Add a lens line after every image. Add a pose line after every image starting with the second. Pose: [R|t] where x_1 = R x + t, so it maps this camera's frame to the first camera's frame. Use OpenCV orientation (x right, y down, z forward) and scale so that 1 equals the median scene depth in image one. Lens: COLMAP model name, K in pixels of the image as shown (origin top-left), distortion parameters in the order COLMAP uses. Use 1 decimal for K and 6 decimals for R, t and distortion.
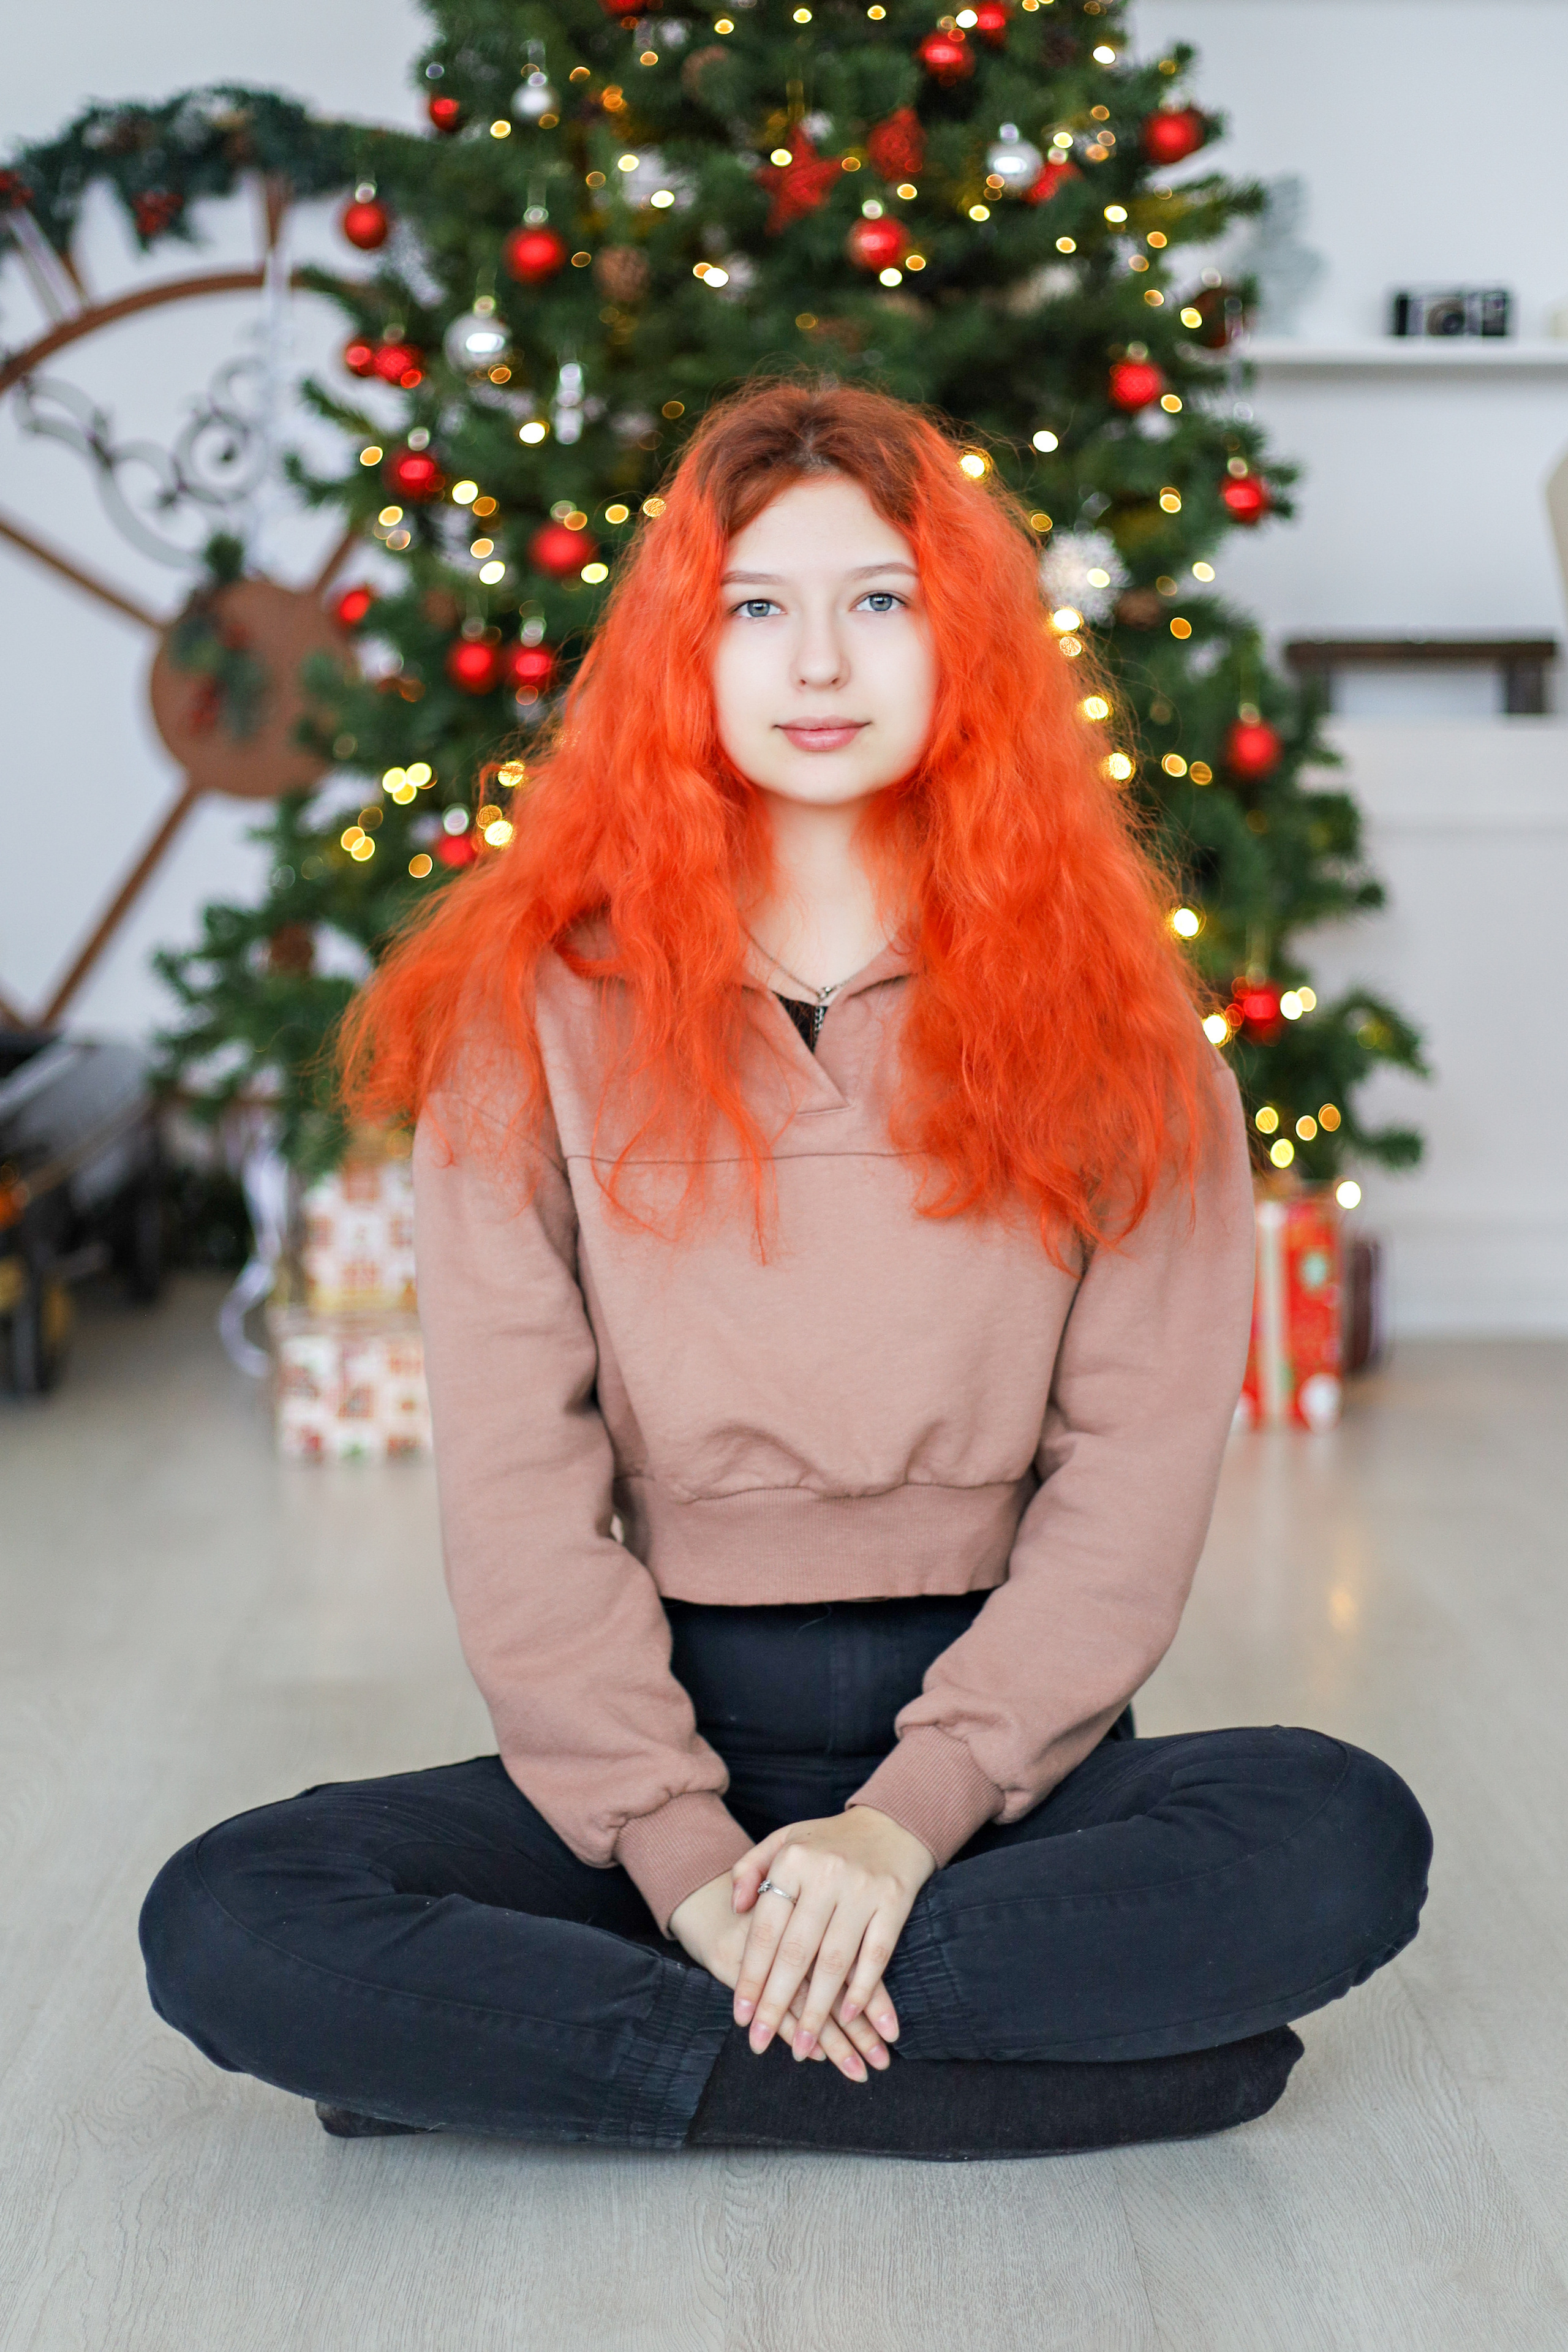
lens RADIAL K [[3334.1, 0, 789.3], [0, 3334.1, 1178.1], [0, 0, 1]] dist [-0.116395, 0.000000]
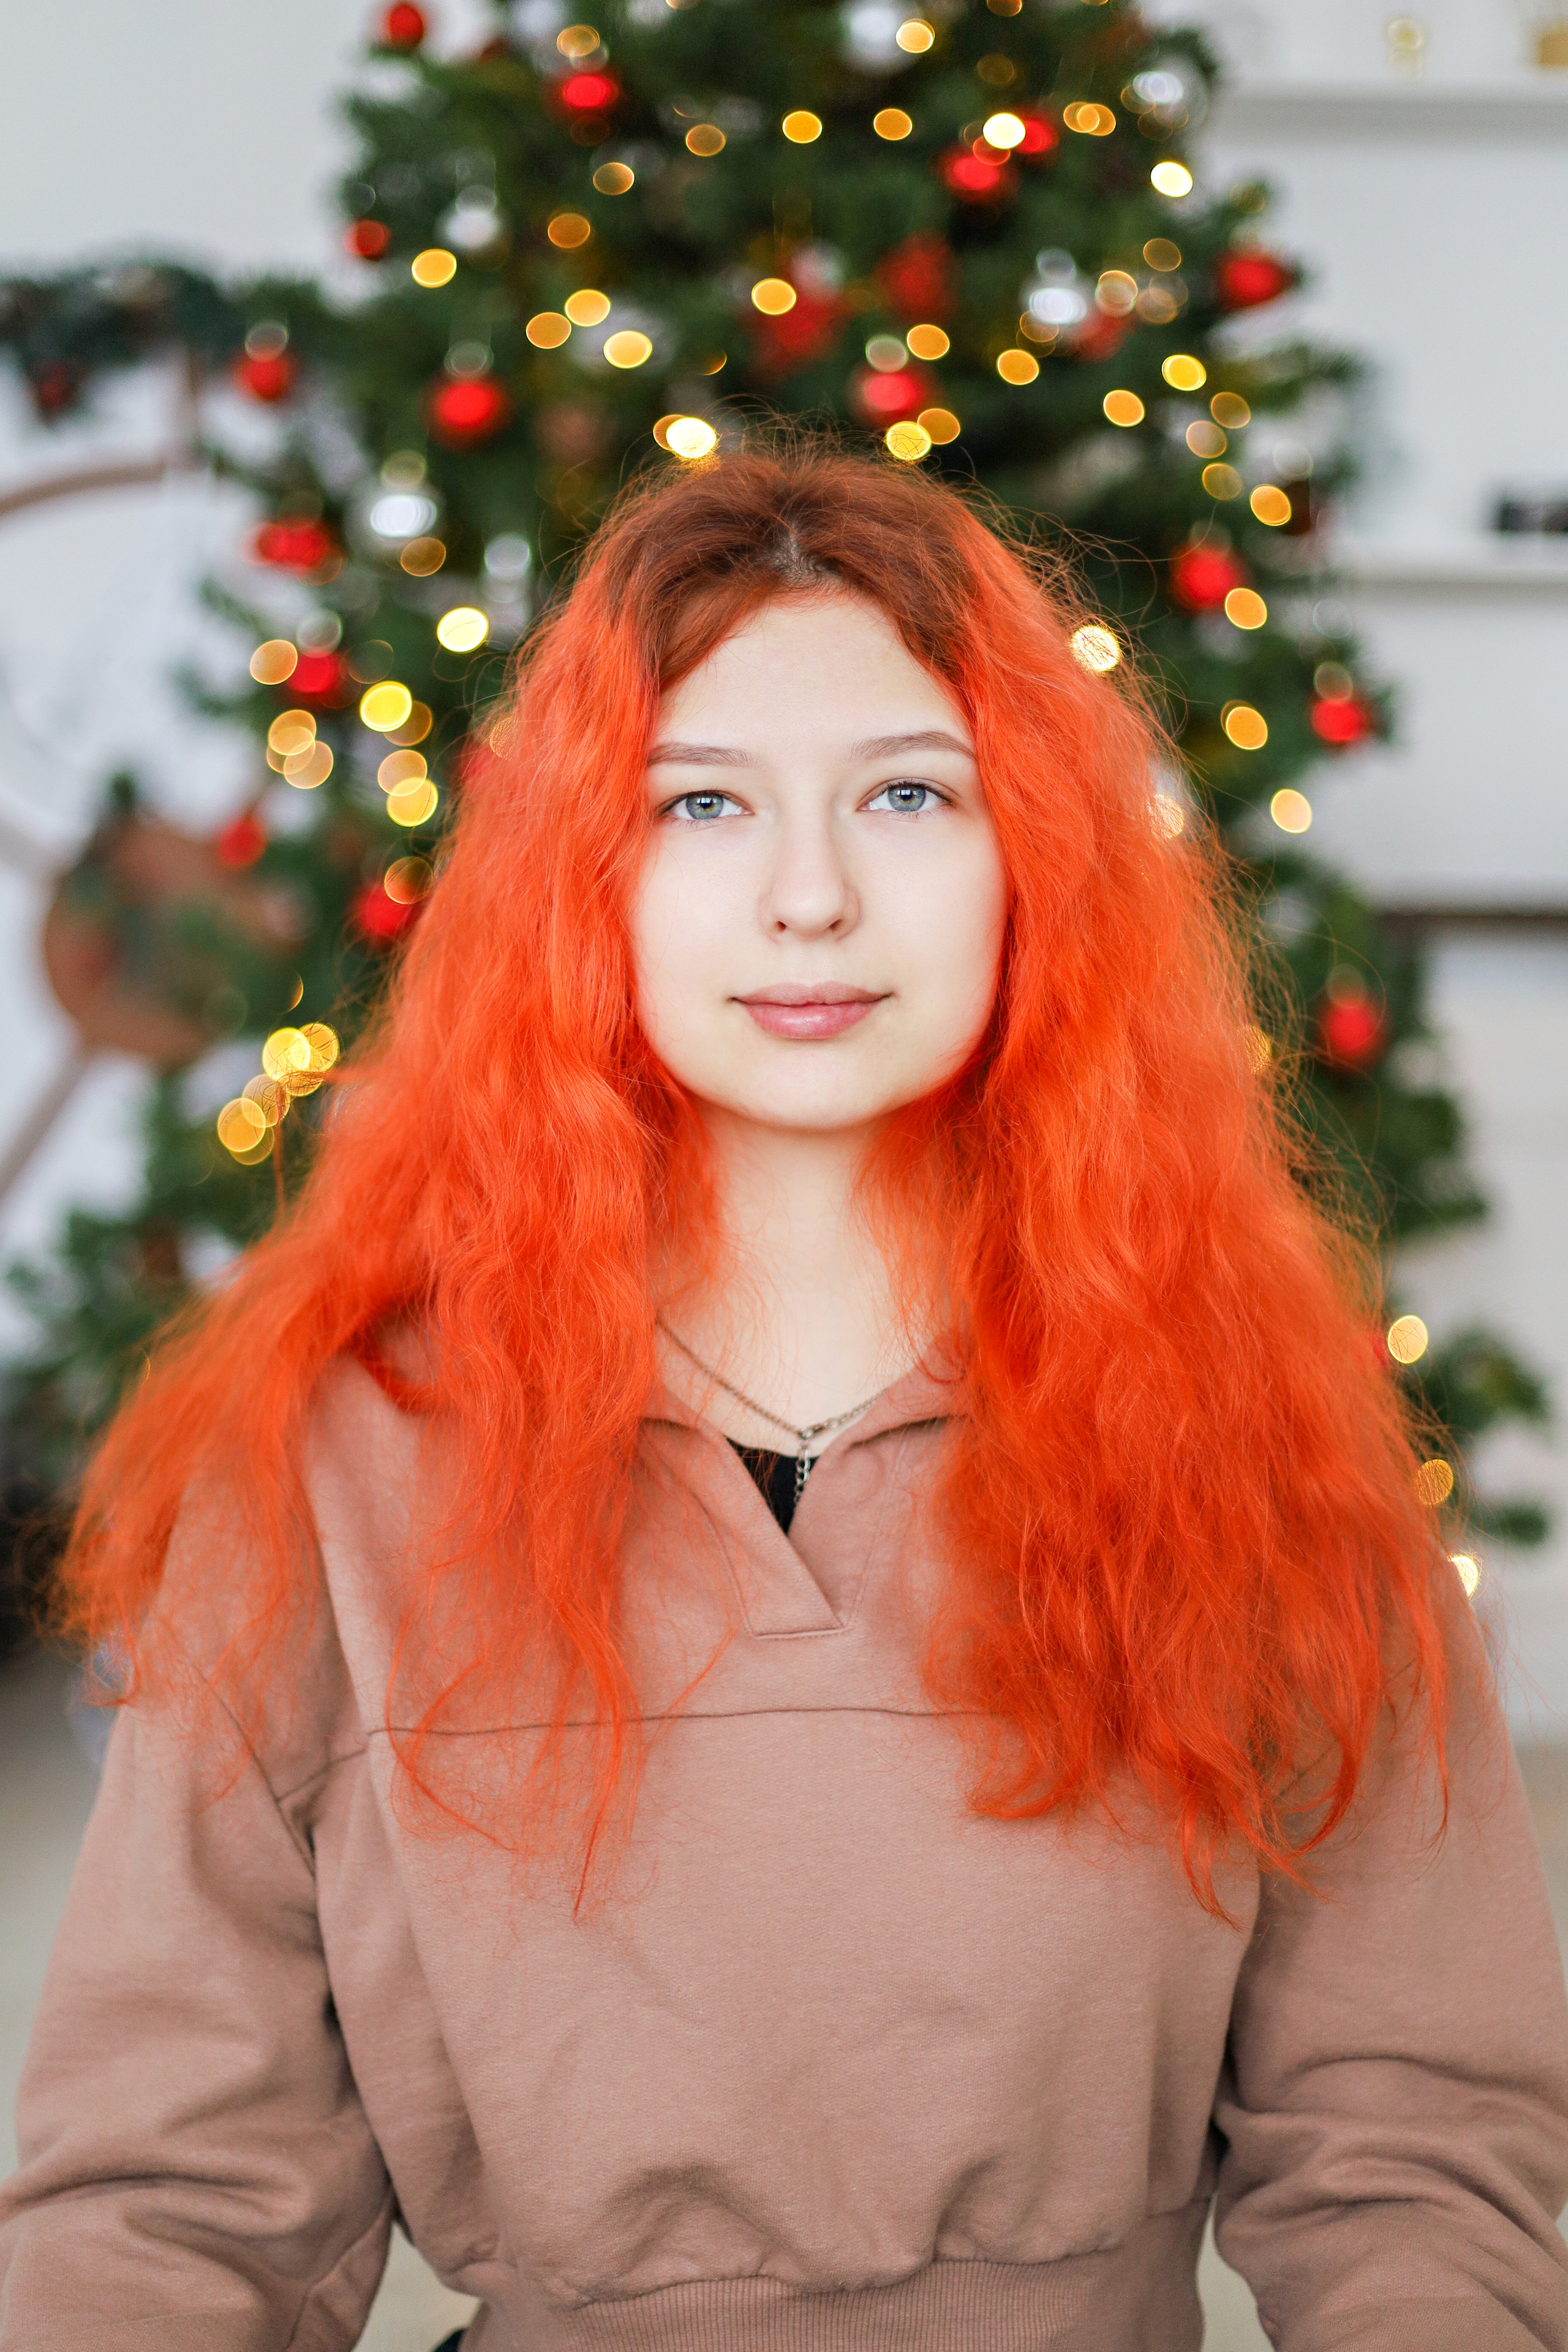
lens RADIAL K [[3334.1, 0, 779.4], [0, 3334.1, 1173.5], [0, 0, 1]] dist [-0.116395, 0.000000]
pose [[0.999917, 0.011358, -0.006049, 0.006529], [-0.011802, 0.996777, -0.079348, -0.029818], [0.005129, 0.079413, 0.996829, 0.206426]]
